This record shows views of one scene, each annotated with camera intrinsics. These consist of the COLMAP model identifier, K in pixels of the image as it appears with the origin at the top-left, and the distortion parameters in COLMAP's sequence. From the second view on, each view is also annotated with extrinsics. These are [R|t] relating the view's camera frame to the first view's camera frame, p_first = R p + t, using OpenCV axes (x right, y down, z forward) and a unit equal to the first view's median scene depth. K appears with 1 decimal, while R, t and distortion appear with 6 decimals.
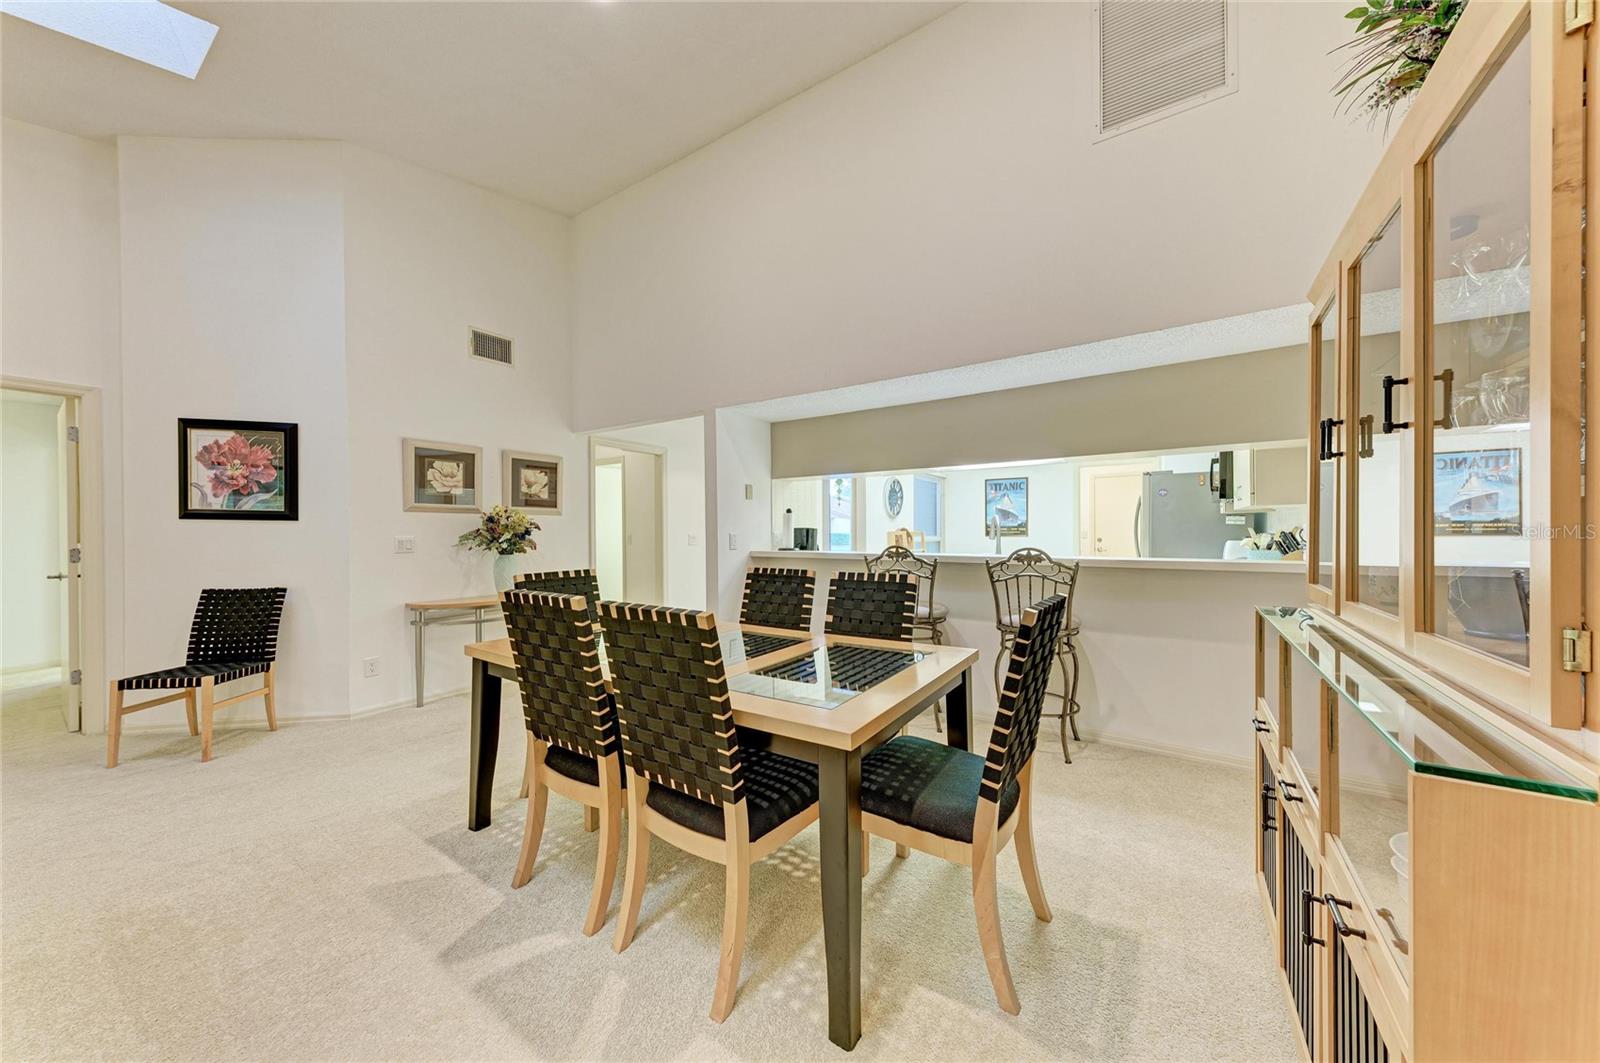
lens RADIAL K [[539.5, 0, 796.4], [0, 539.5, 535.8], [0, 0, 1]] dist [0.013912, -0.002596]
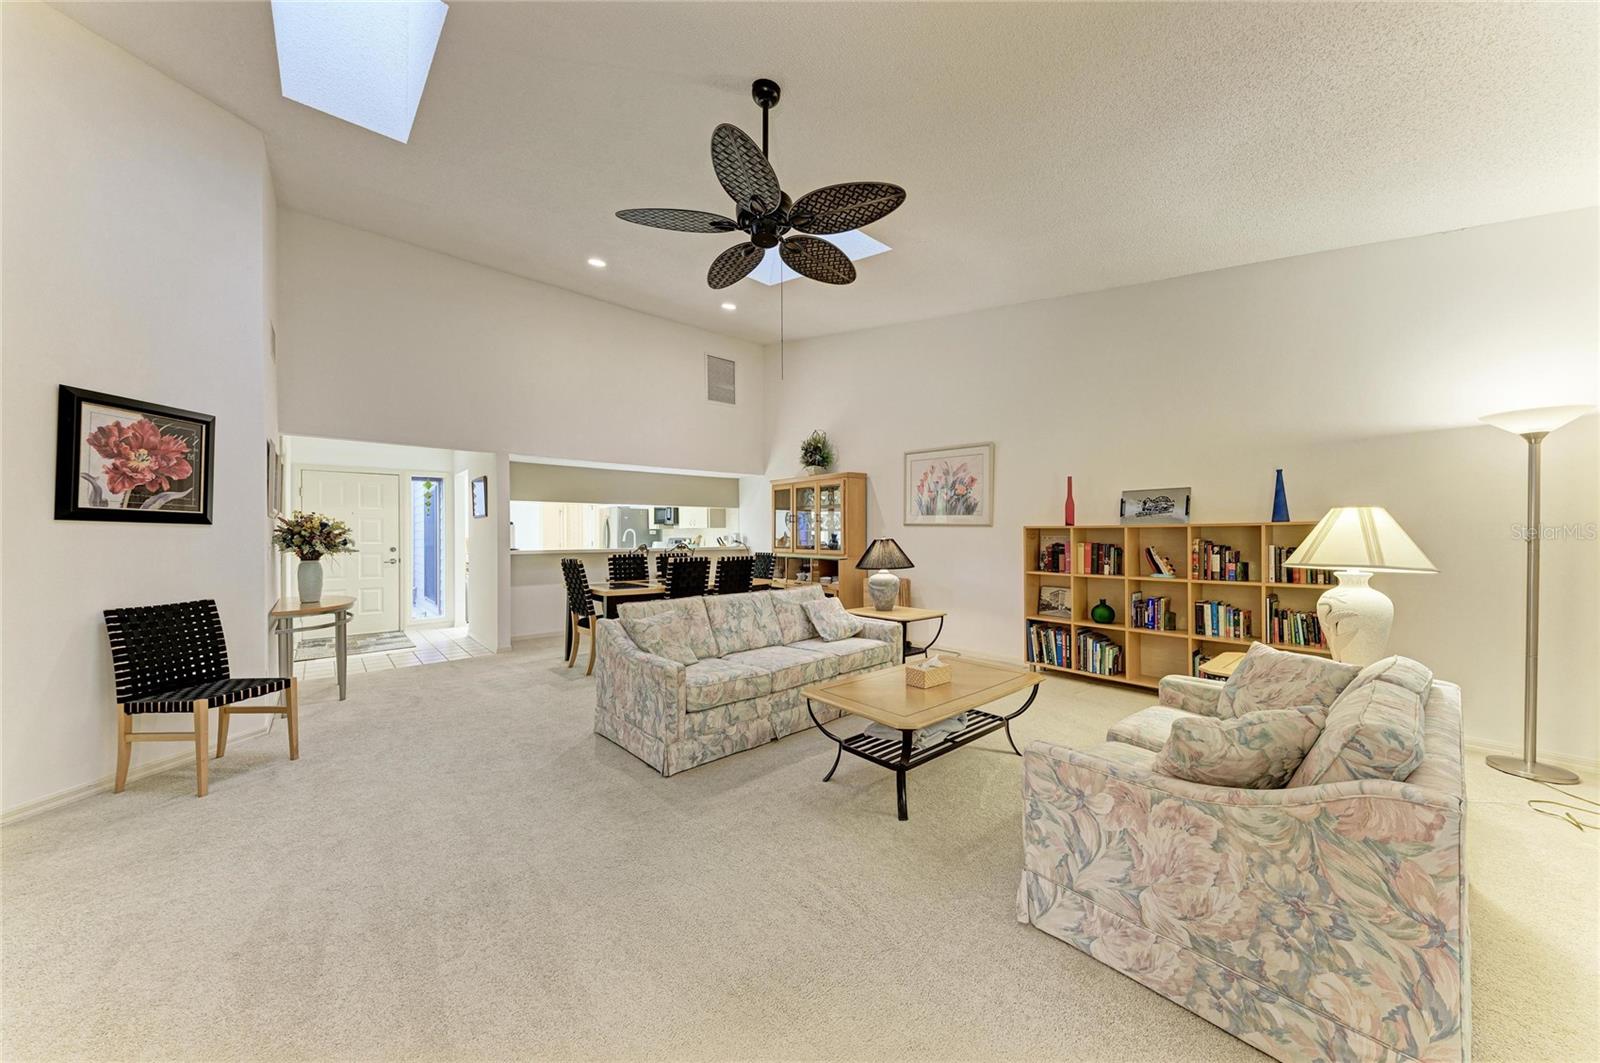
lens RADIAL K [[539.5, 0, 807.7], [0, 539.5, 534.8], [0, 0, 1]] dist [0.013912, -0.002596]
pose [[0.239904, 0.005601, 0.970780, -1.594232], [0.010644, 0.999908, -0.008400, 0.006750], [-0.970738, 0.012348, 0.239822, -0.164761]]
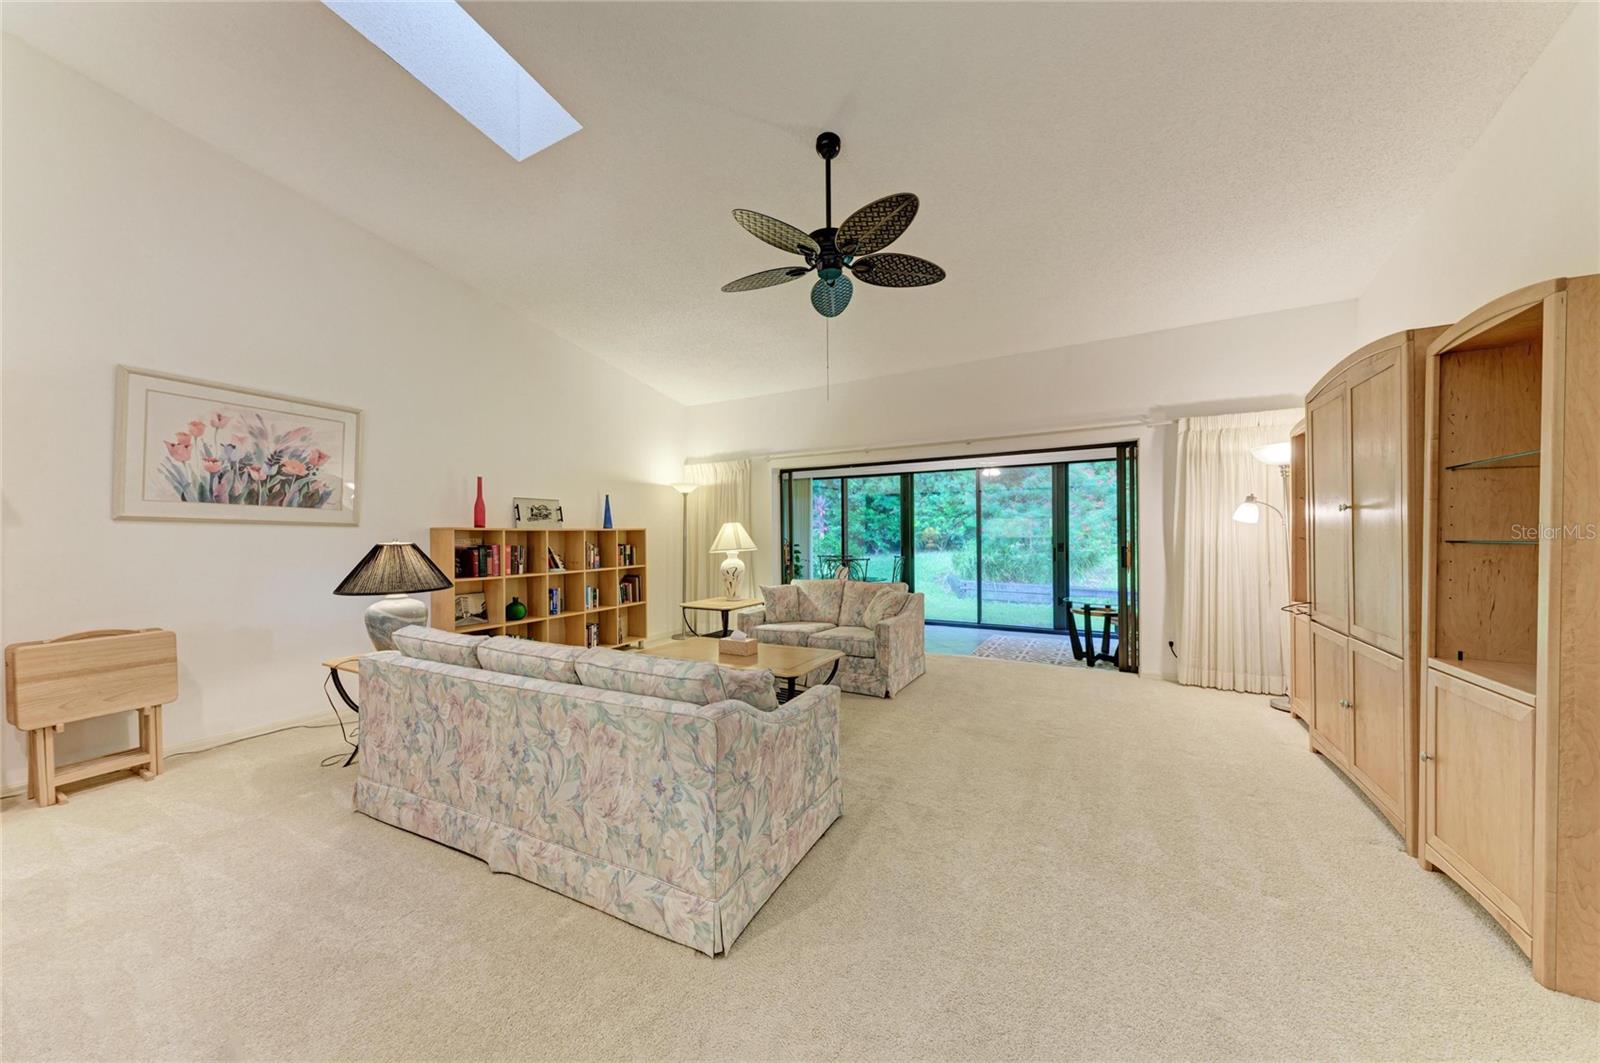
lens RADIAL K [[539.5, 0, 797.6], [0, 539.5, 536.6], [0, 0, 1]] dist [0.013912, -0.002596]
pose [[-0.996182, 0.015172, -0.085972, -0.766063], [0.014101, 0.999815, 0.013047, -0.005527], [0.086154, 0.011785, -0.996212, 0.903671]]
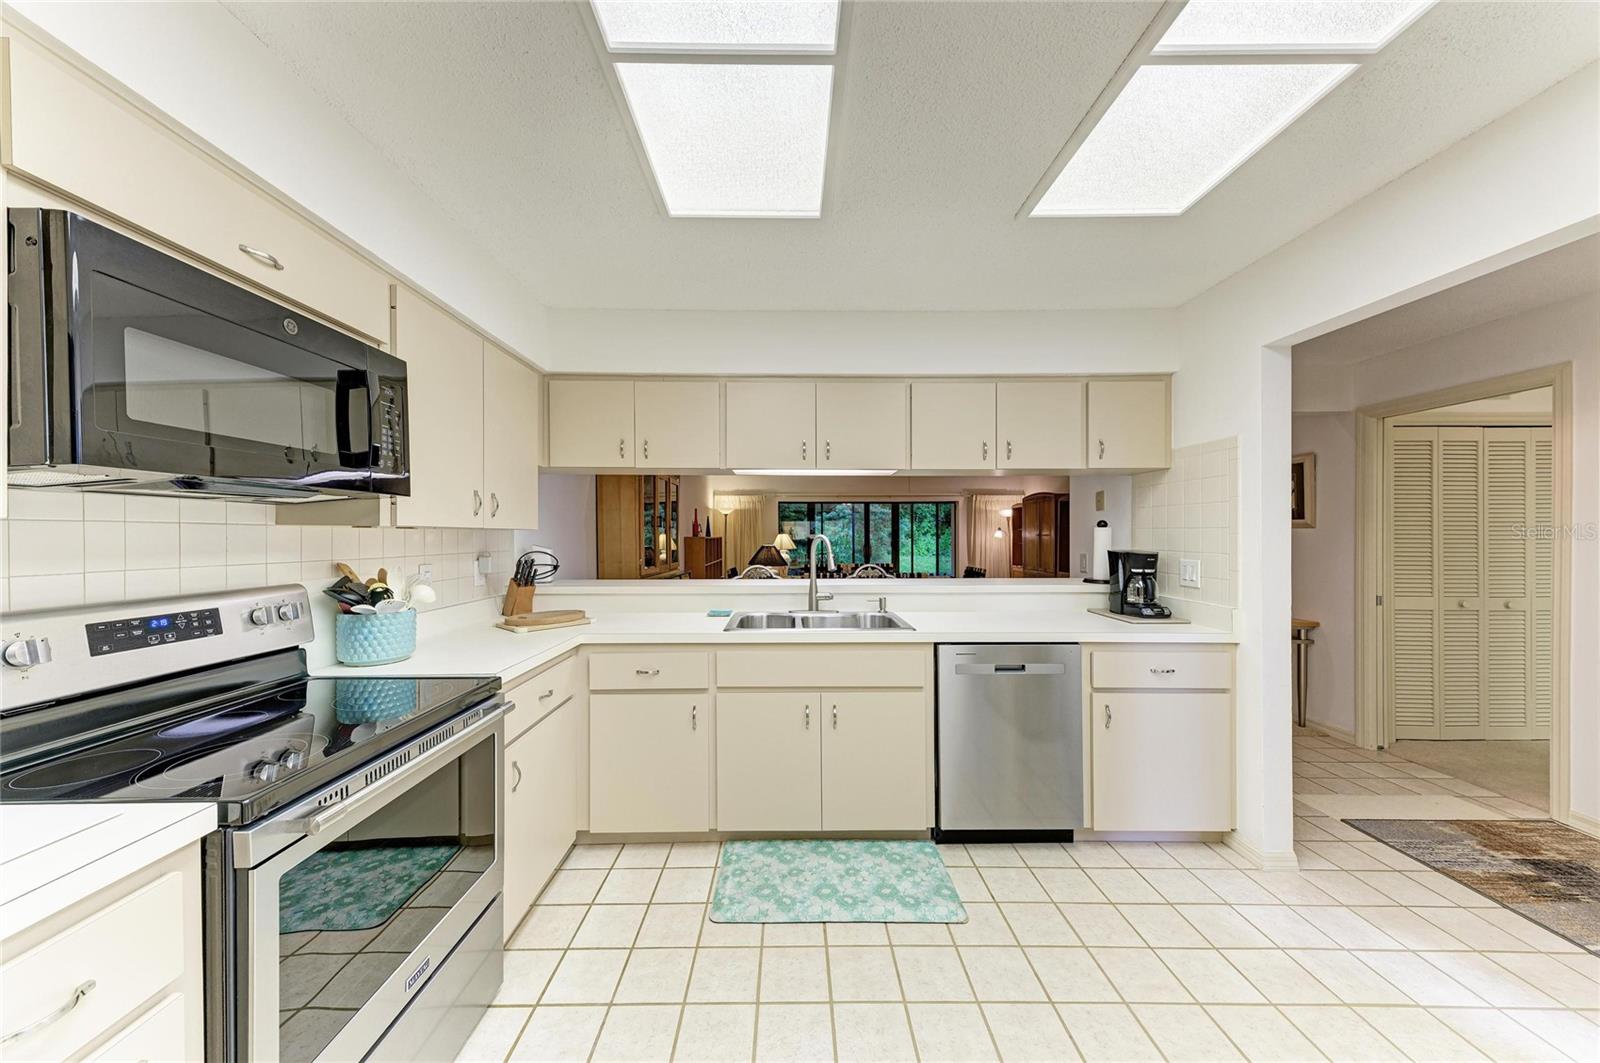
lens RADIAL K [[539.5, 0, 794.1], [0, 539.5, 538.3], [0, 0, 1]] dist [0.013912, -0.002596]
pose [[-0.824431, 0.010067, -0.565872, 0.878976], [0.001091, 0.999868, 0.016198, -0.051691], [0.565961, 0.012737, -0.824334, 1.720731]]
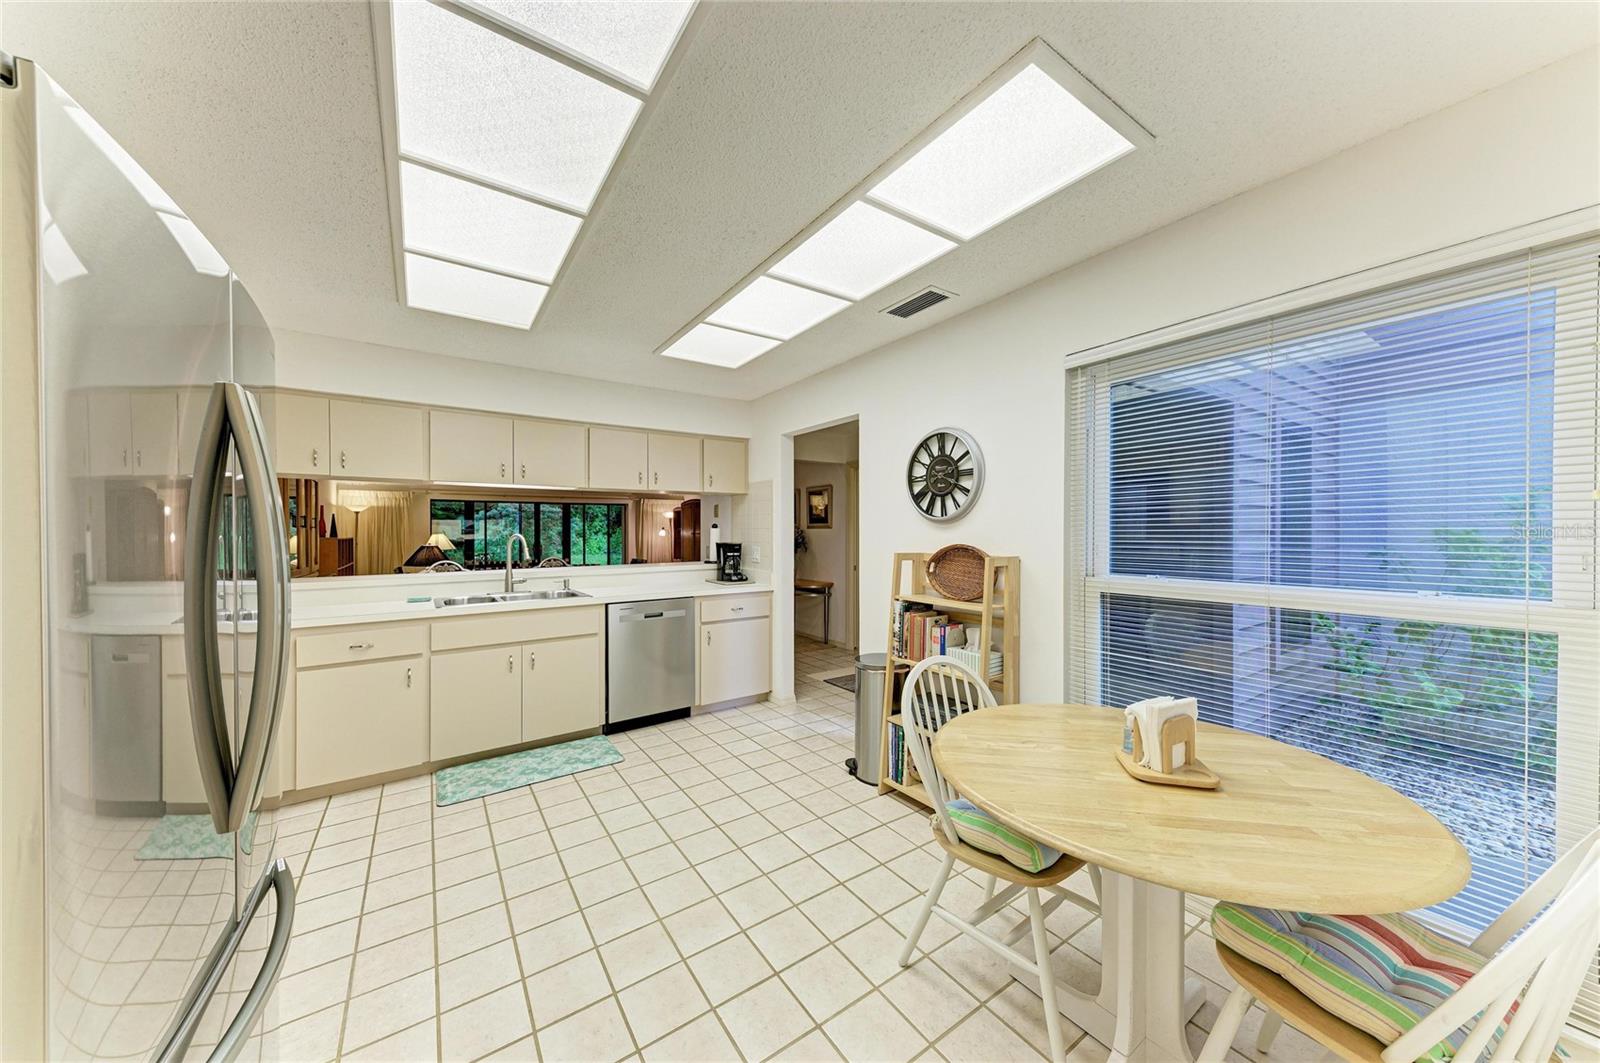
lens RADIAL K [[539.5, 0, 805.8], [0, 539.5, 521.7], [0, 0, 1]] dist [0.013912, -0.002596]
pose [[-0.353193, -0.011358, -0.935482, 1.187570], [0.000764, 0.999922, -0.012429, -0.053609], [0.935550, -0.005105, -0.353157, 1.989967]]
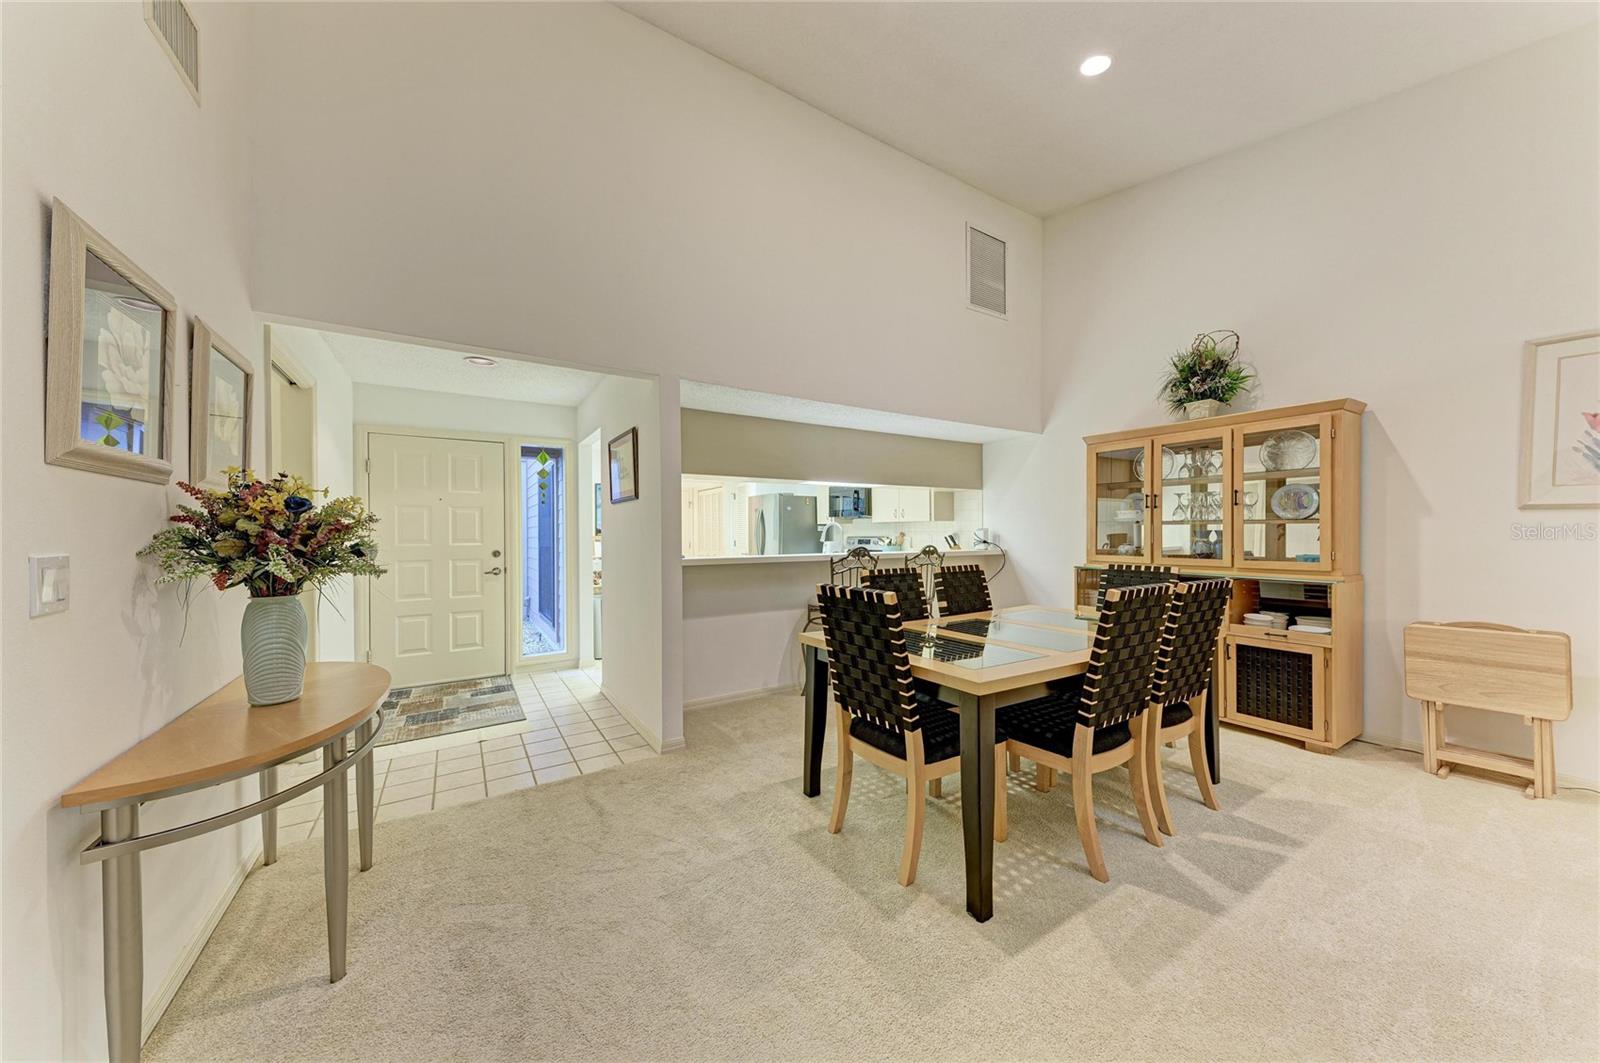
lens RADIAL K [[539.5, 0, 804.9], [0, 539.5, 533.4], [0, 0, 1]] dist [0.013912, -0.002596]
pose [[0.389355, 0.002774, 0.921084, -0.923829], [0.010594, 0.999916, -0.007490, -0.004596], [-0.921027, 0.012674, 0.389293, 0.608529]]
